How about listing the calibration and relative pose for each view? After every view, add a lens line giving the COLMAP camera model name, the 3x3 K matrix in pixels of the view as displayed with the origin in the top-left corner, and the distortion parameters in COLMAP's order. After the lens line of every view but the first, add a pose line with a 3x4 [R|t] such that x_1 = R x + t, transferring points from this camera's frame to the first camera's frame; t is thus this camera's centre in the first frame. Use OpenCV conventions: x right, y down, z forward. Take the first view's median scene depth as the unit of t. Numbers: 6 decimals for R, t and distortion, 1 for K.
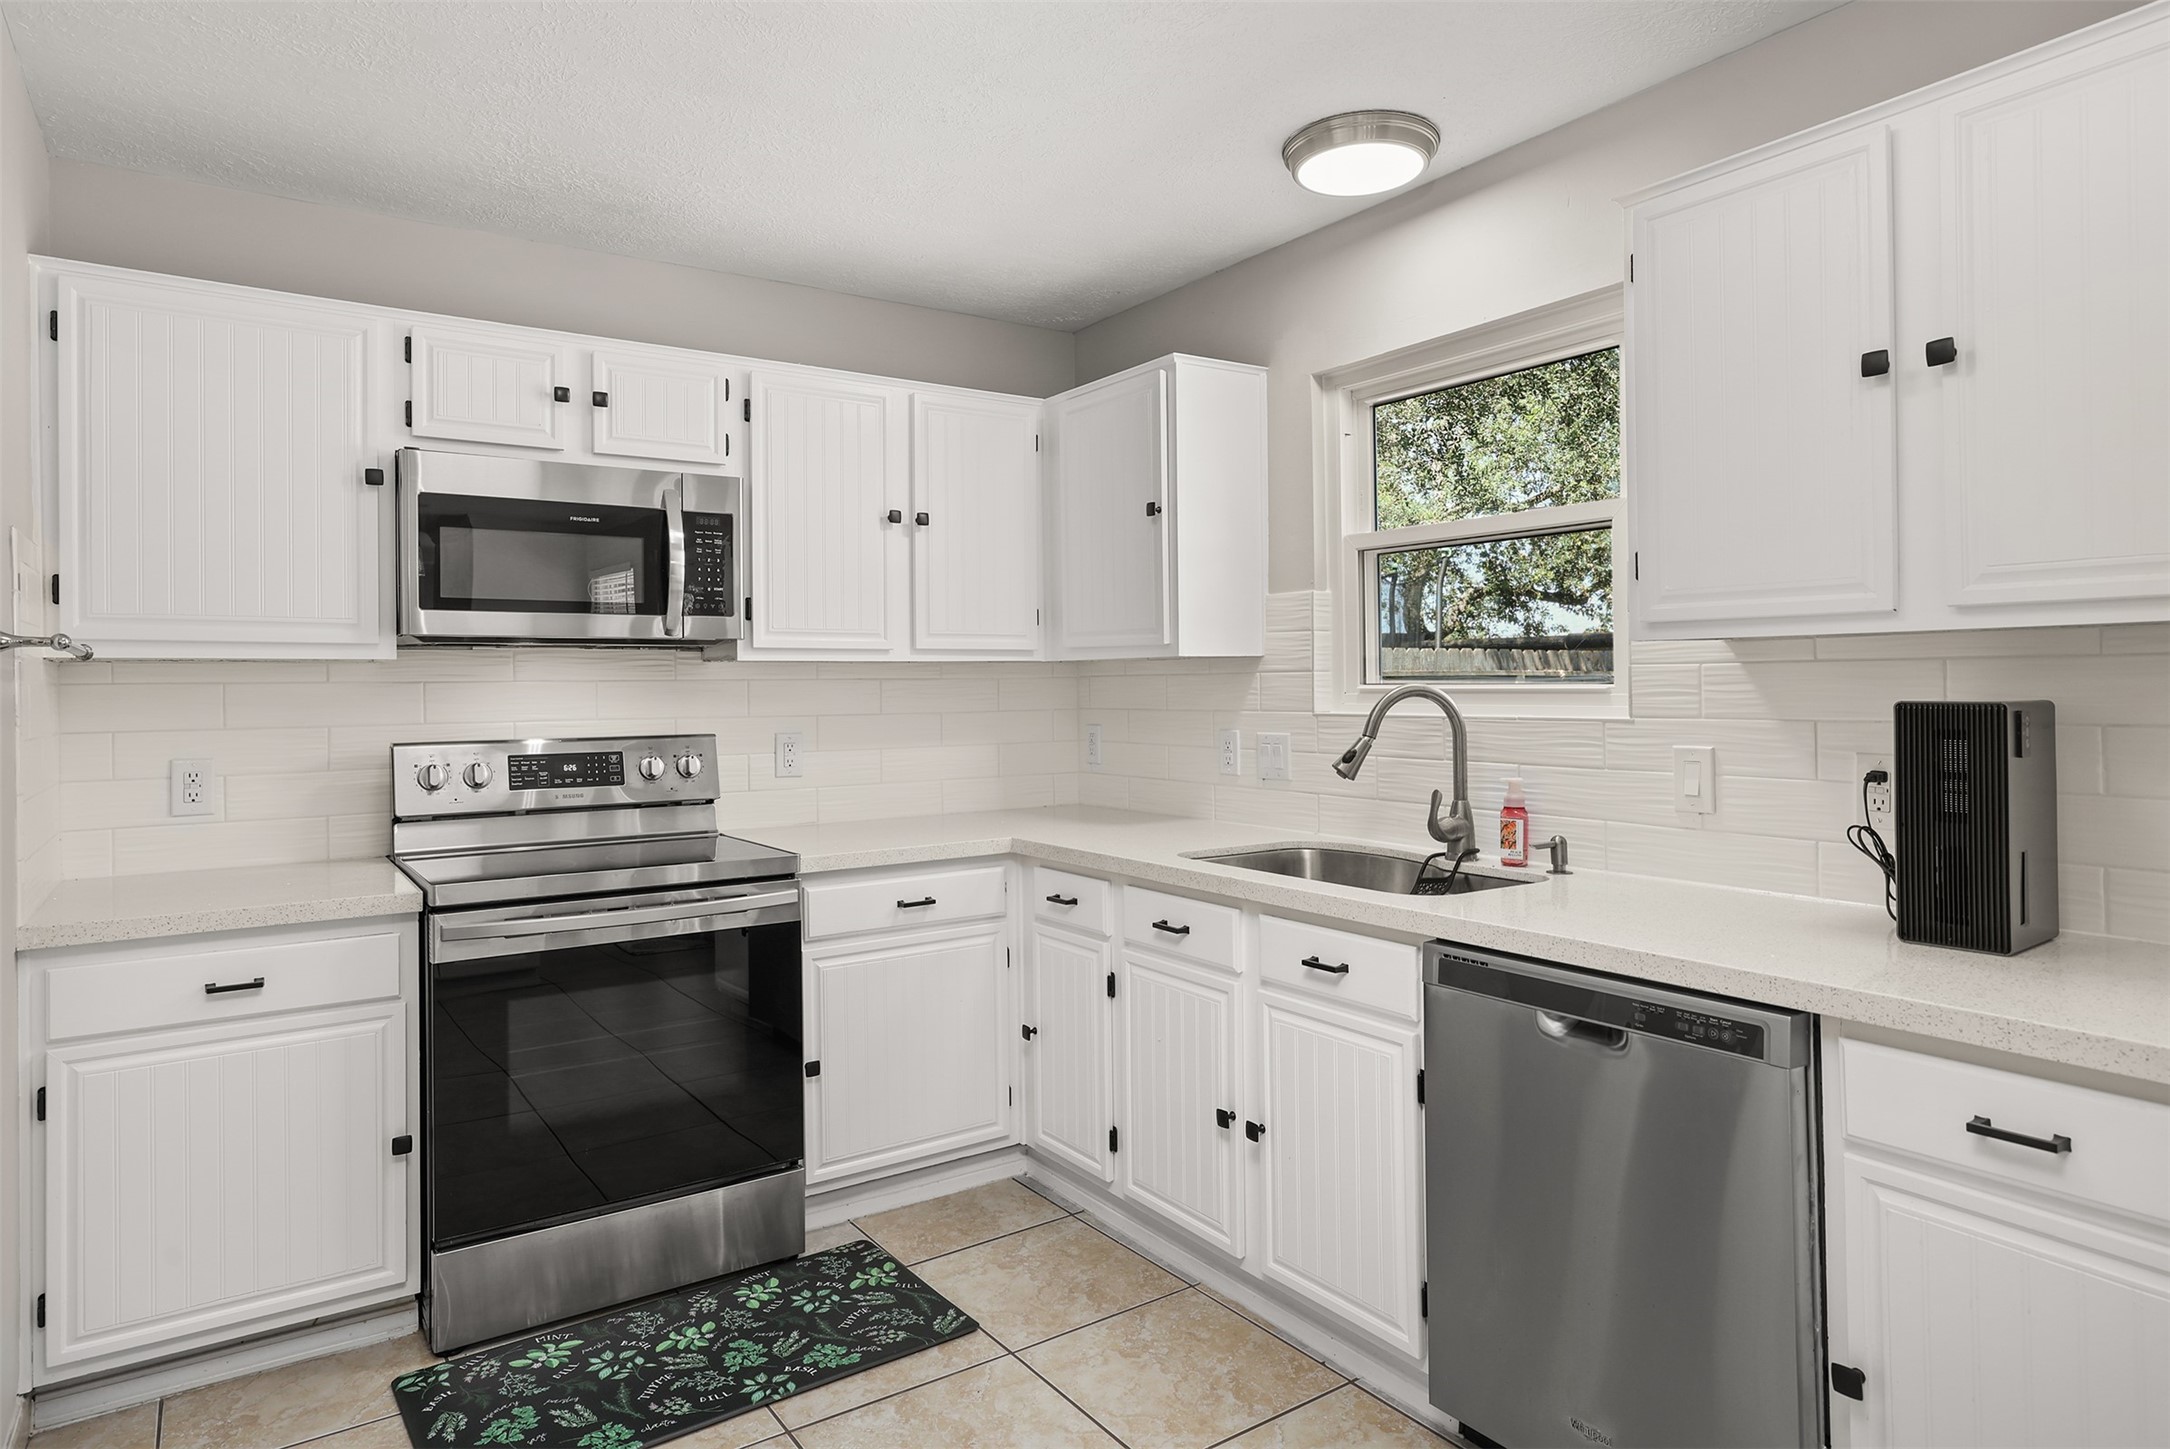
lens RADIAL K [[1251.8, 0, 1071.0], [0, 1251.8, 678.5], [0, 0, 1]] dist [-0.000210, 0.000493]
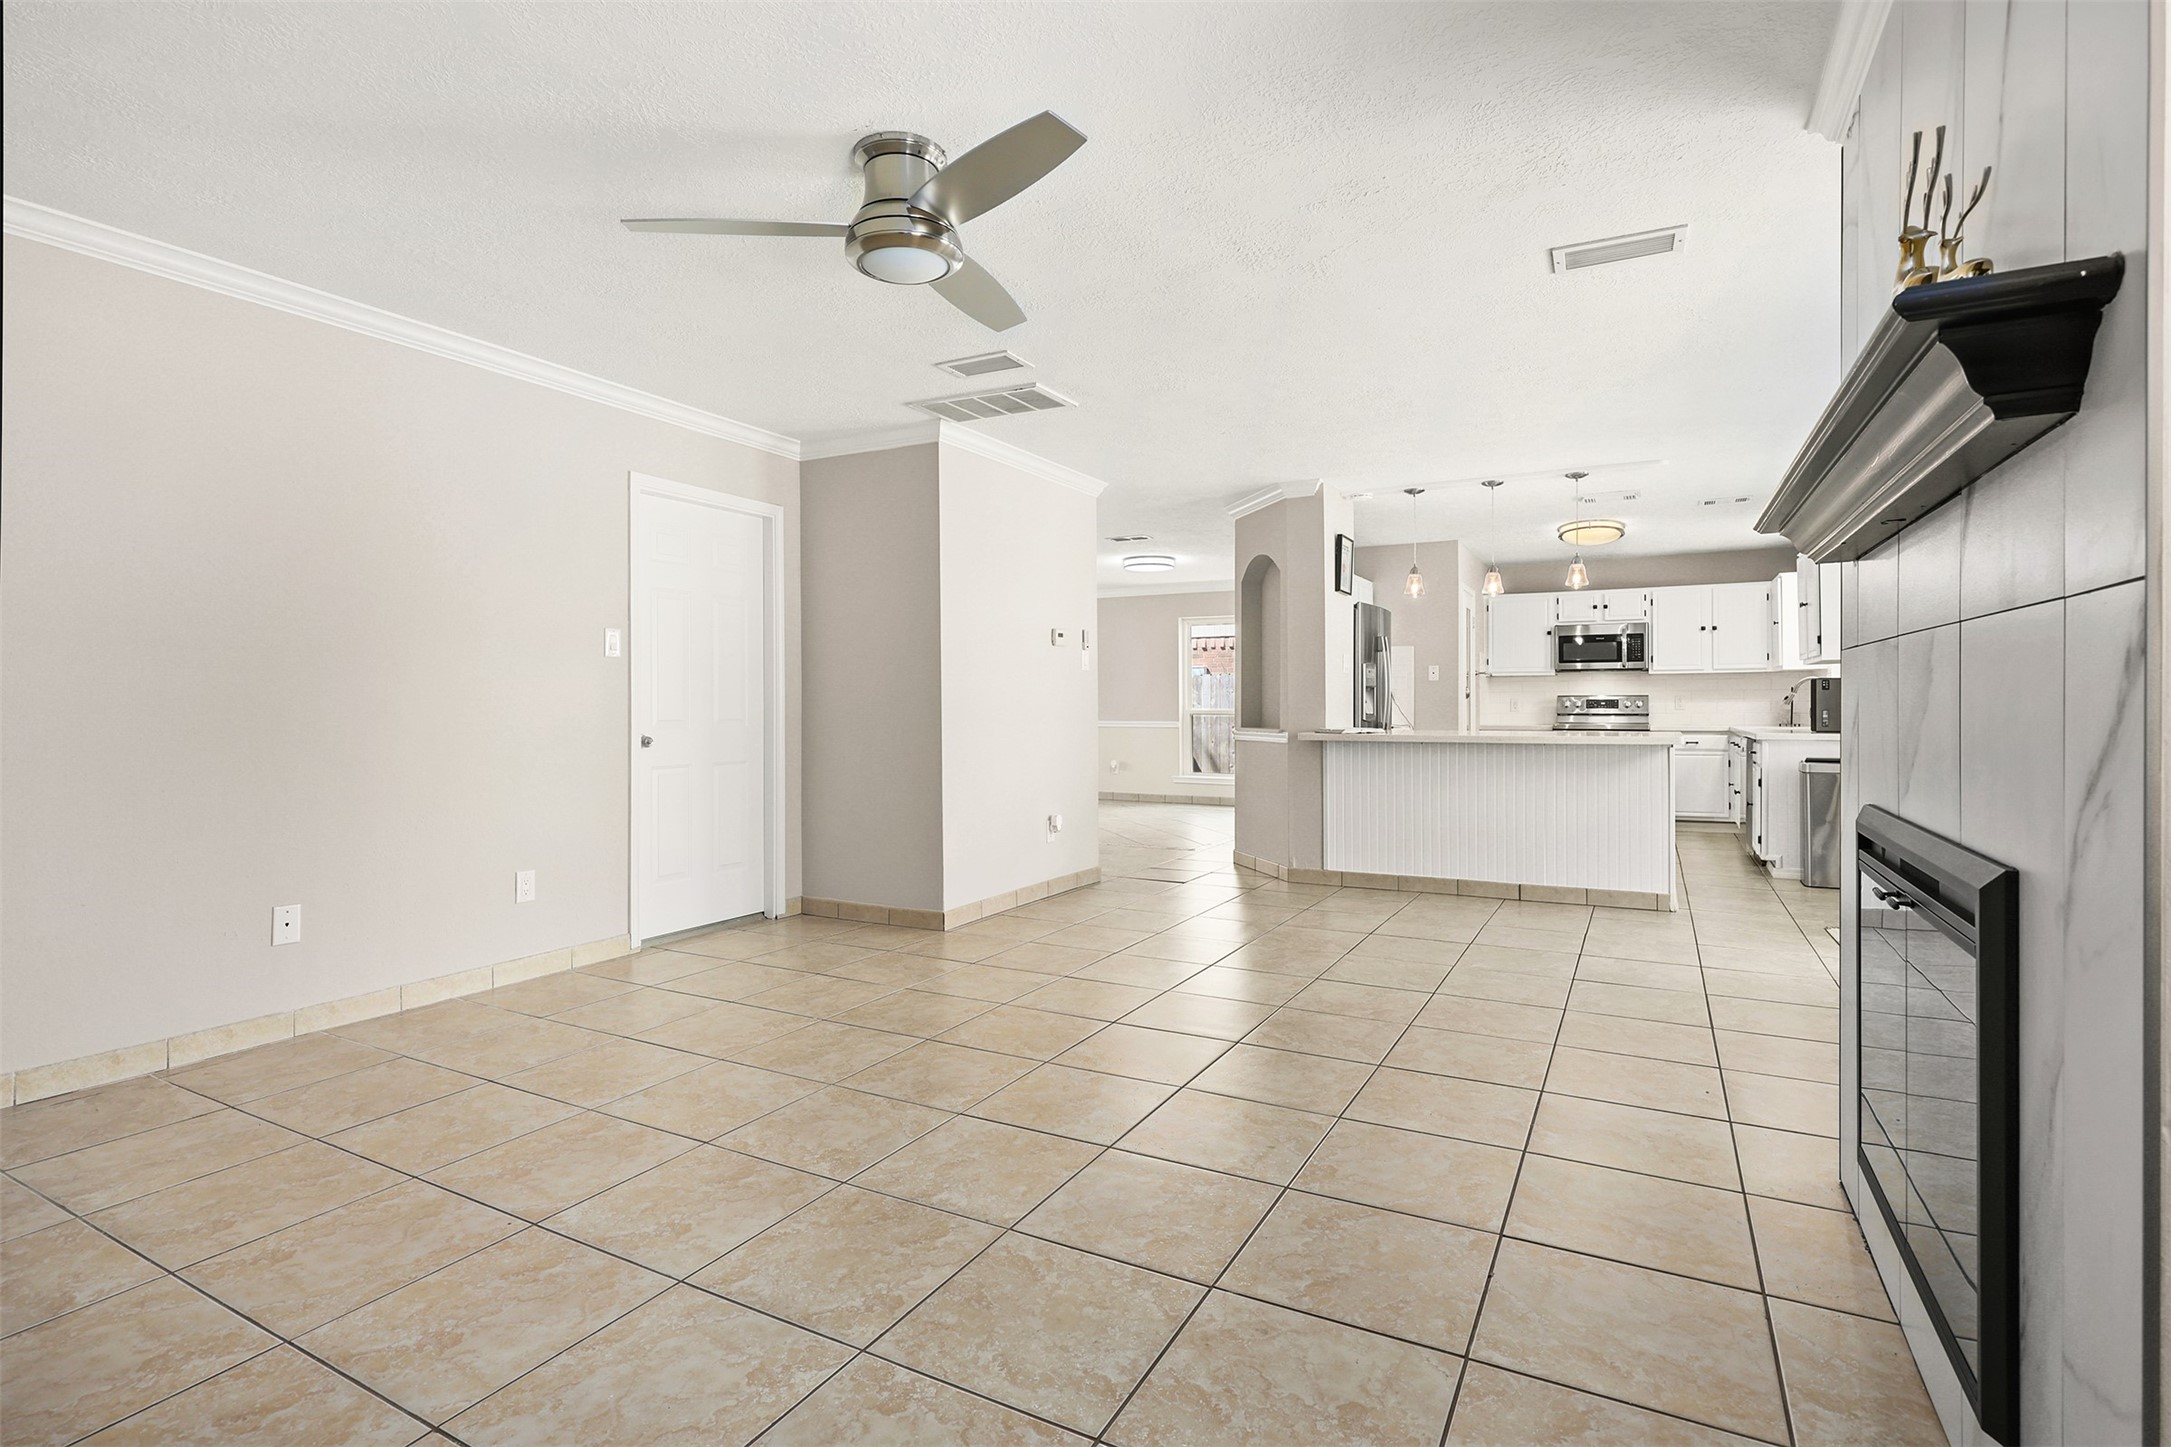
lens RADIAL K [[1042.9, 0, 1084.3], [0, 1042.9, 723.9], [0, 0, 1]] dist [-0.004937, 0.000653]
pose [[0.455804, 0.020209, -0.889851, 1.666483], [0.004906, 0.999670, 0.025215, 0.046826], [0.890067, -0.015859, 0.455555, -1.801105]]
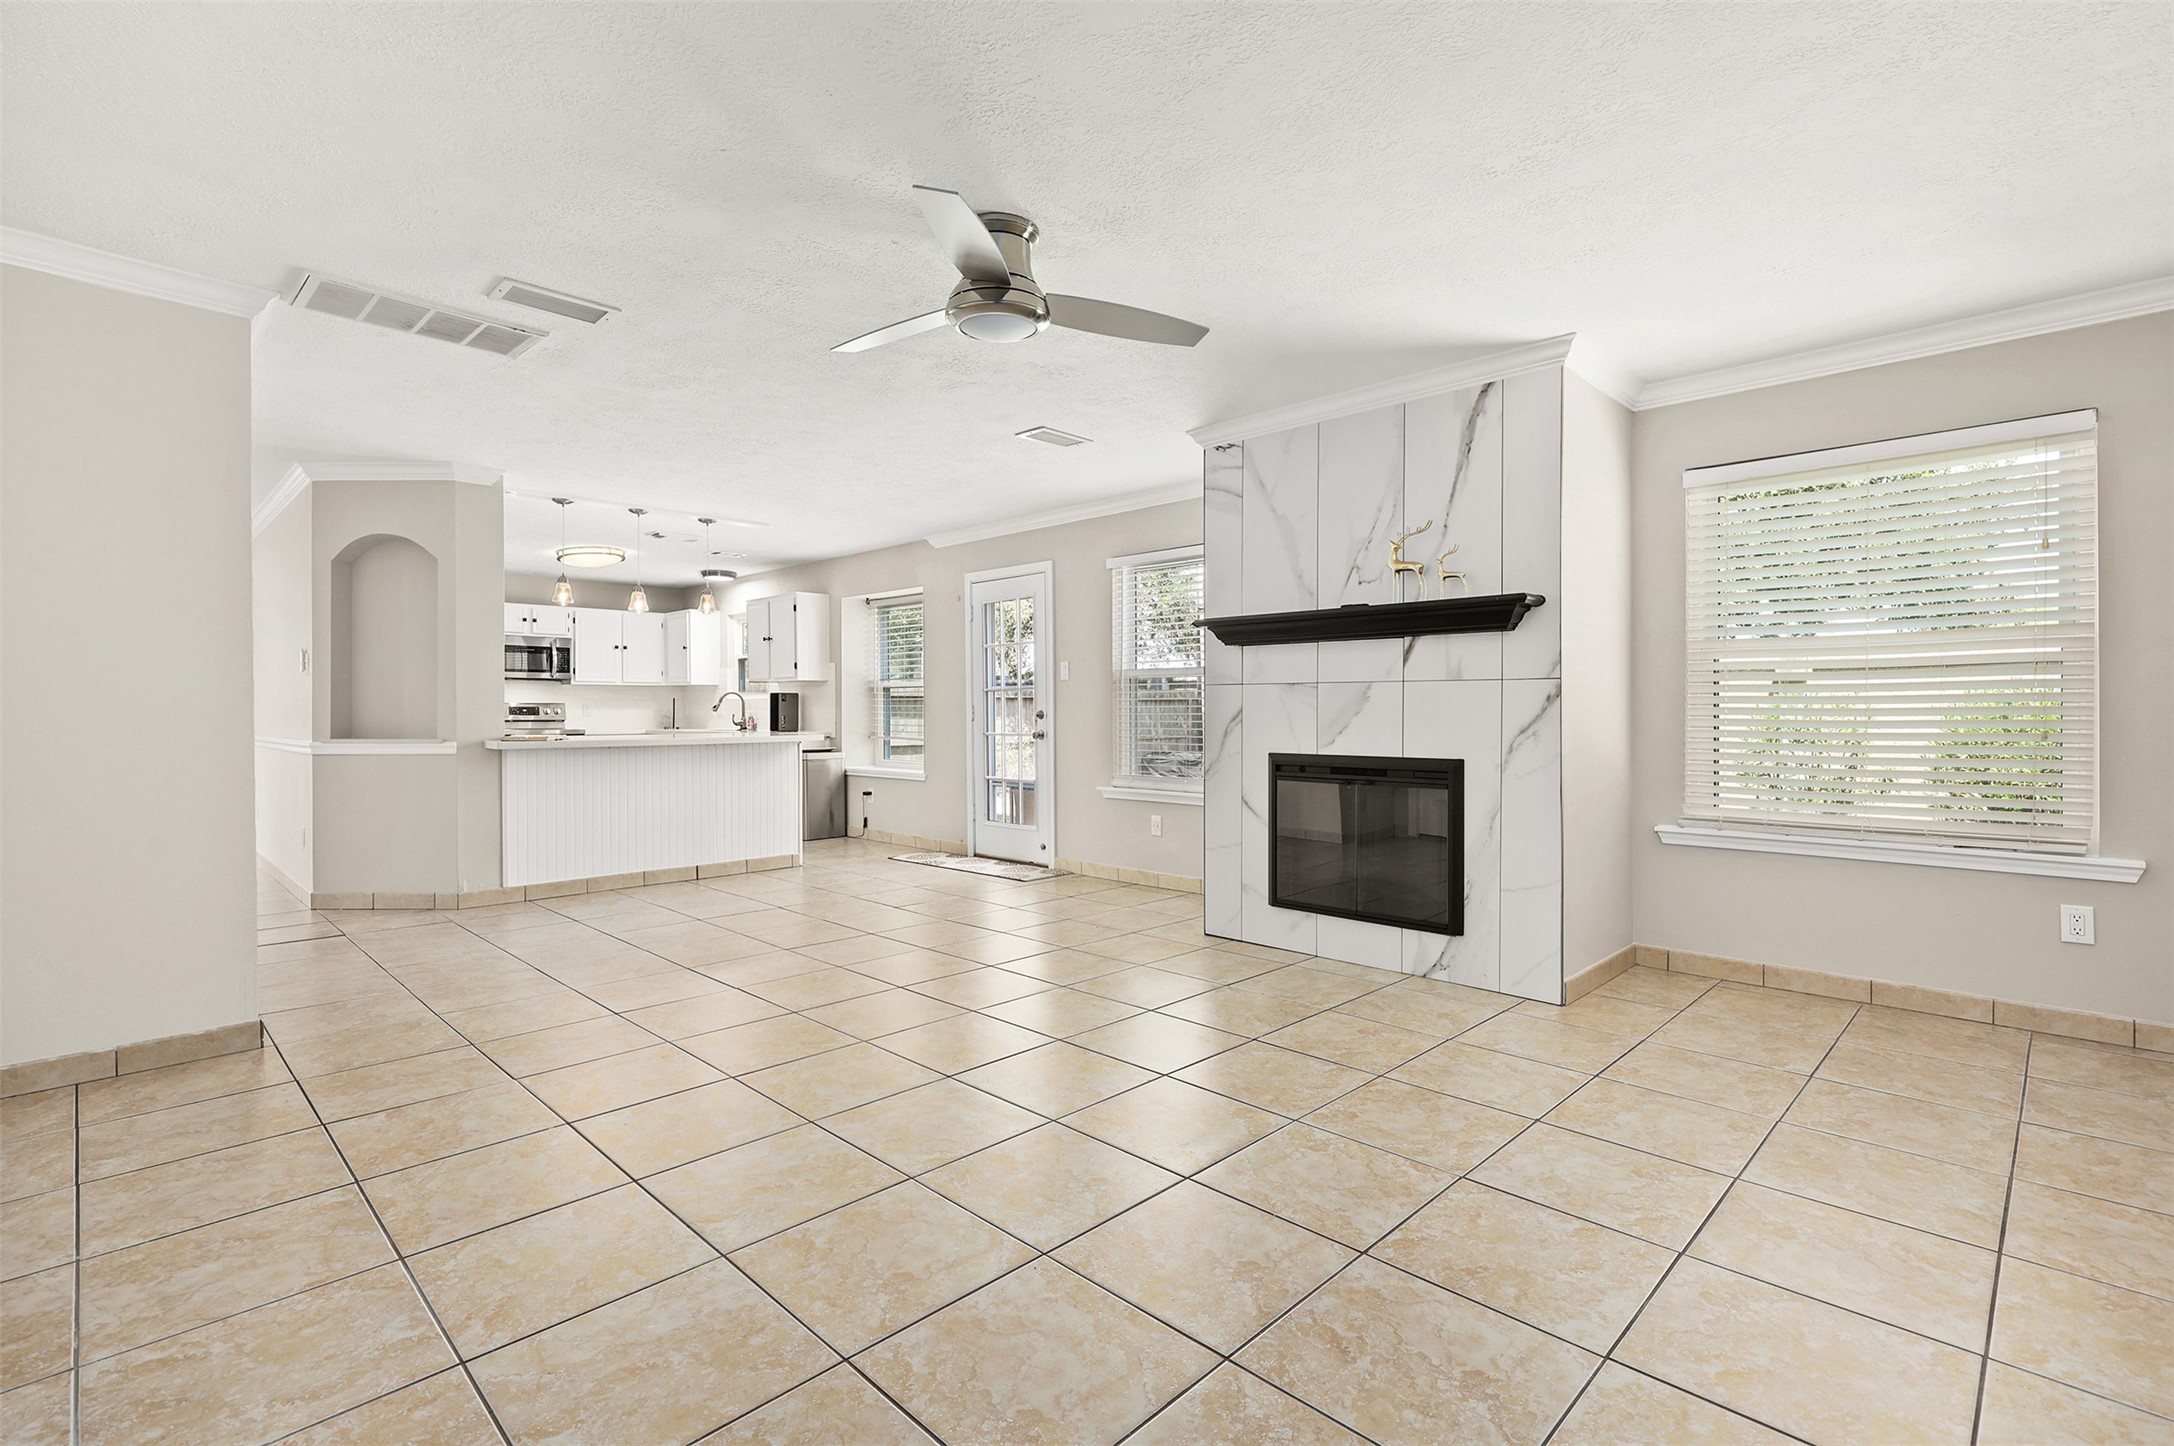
lens RADIAL K [[991.1, 0, 1095.2], [0, 991.1, 712.6], [0, 0, 1]] dist [0.014828, 0.000295]
pose [[0.979085, 0.008748, 0.203263, 0.736749], [-0.009927, 0.999939, 0.004781, 0.045552], [-0.203209, -0.006699, 0.979112, -2.483654]]
